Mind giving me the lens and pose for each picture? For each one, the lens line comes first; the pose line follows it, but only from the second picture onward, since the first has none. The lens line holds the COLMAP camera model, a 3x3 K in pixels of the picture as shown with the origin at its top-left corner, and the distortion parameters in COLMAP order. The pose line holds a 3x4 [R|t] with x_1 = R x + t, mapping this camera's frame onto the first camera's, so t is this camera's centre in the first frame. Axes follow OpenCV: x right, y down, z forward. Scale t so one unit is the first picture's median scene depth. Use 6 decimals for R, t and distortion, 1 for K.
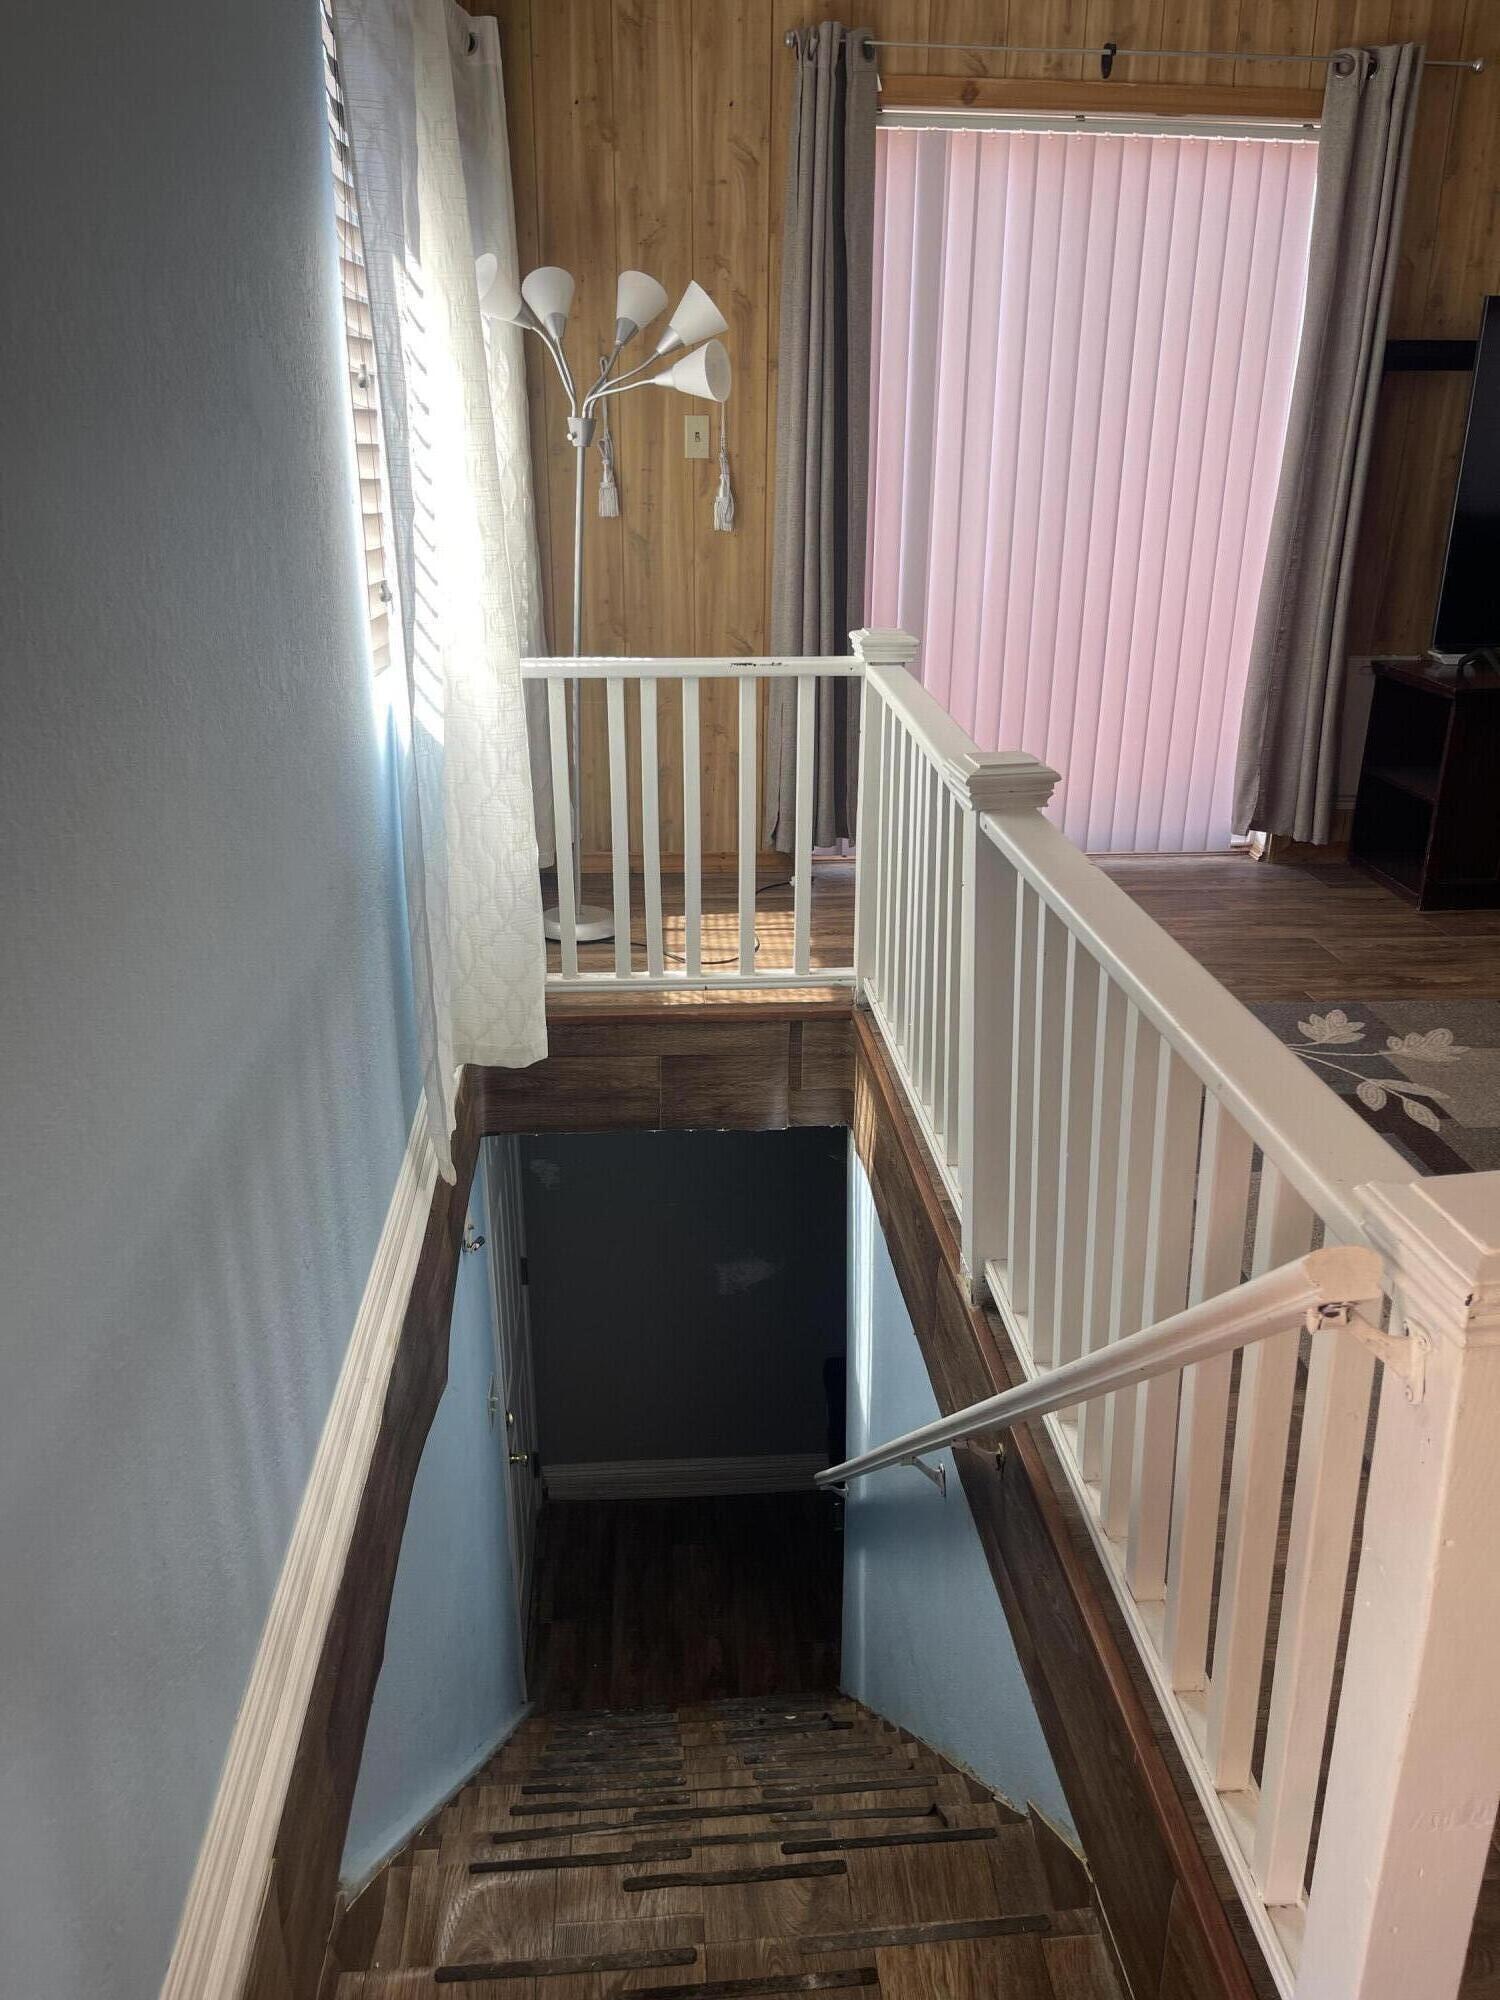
lens RADIAL K [[1513.1, 0, 747.7], [0, 1513.1, 1005.2], [0, 0, 1]] dist [0.015294, -0.052818]
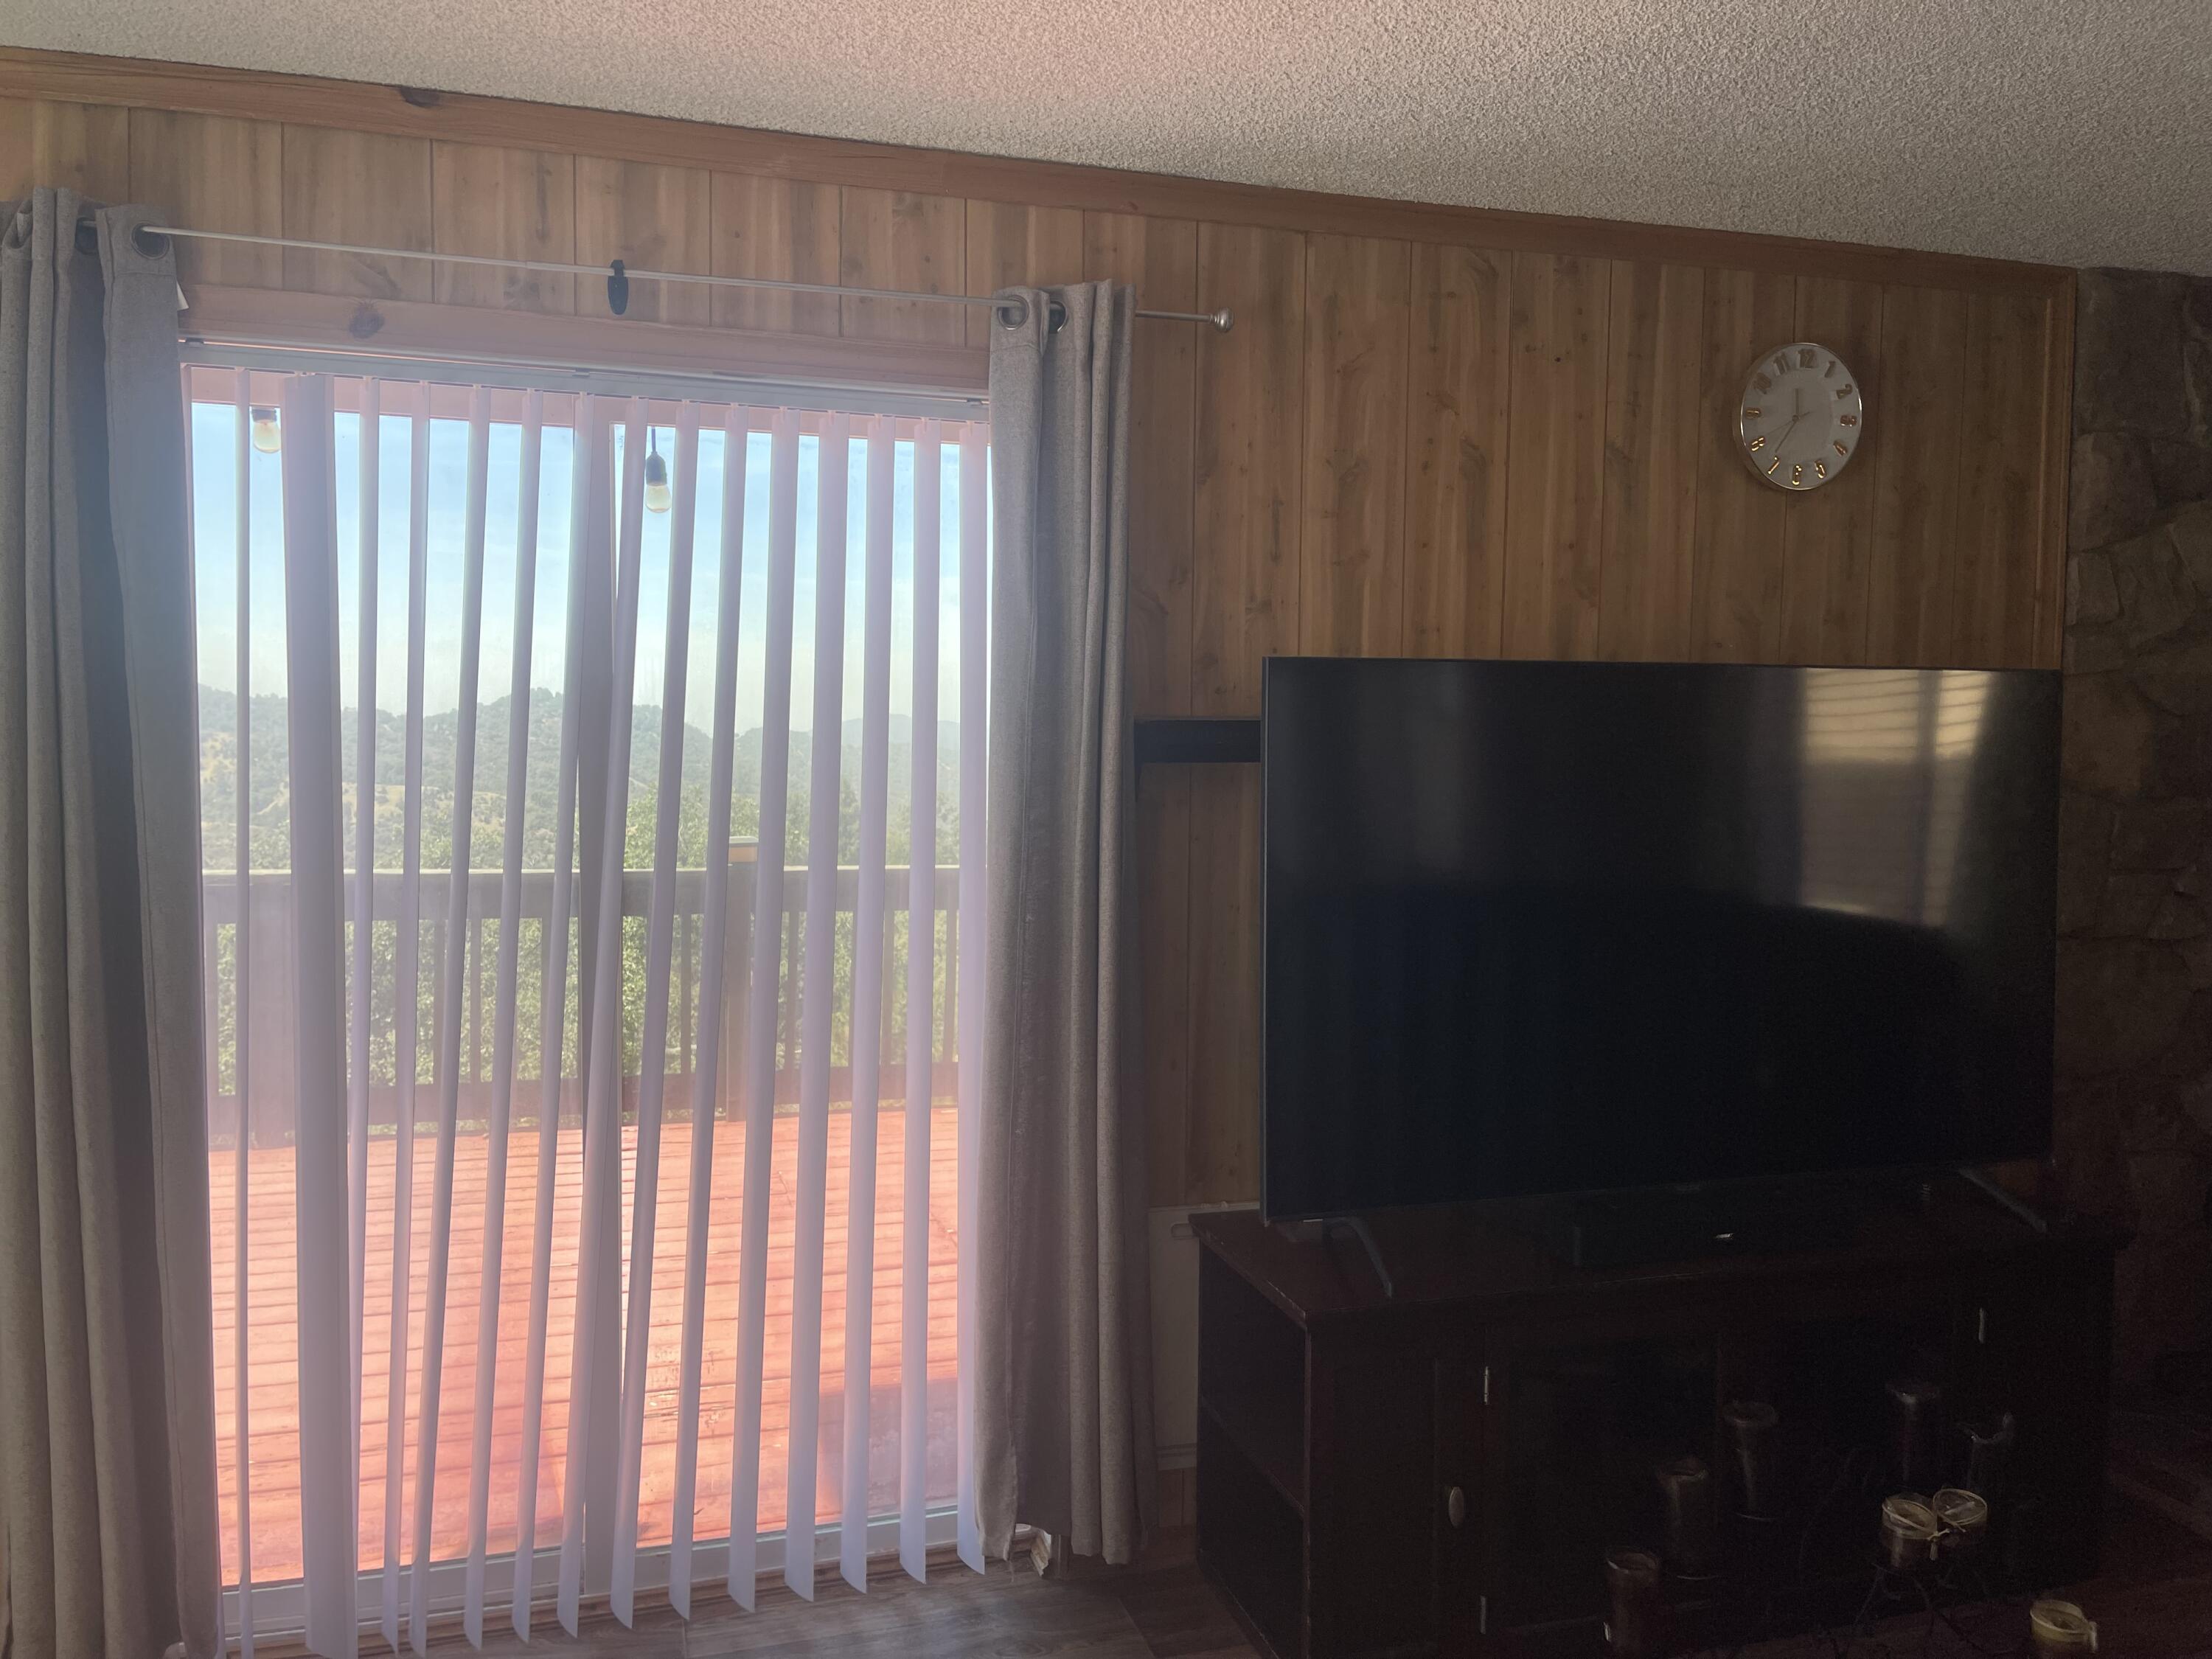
lens RADIAL K [[1673.5, 0, 1097.6], [0, 1673.5, 811.3], [0, 0, 1]] dist [0.015294, -0.052818]
pose [[0.970759, -0.012563, 0.239727, 0.260298], [0.088084, 0.947615, -0.307030, -0.210539], [-0.223311, 0.319168, 0.921012, 0.414358]]
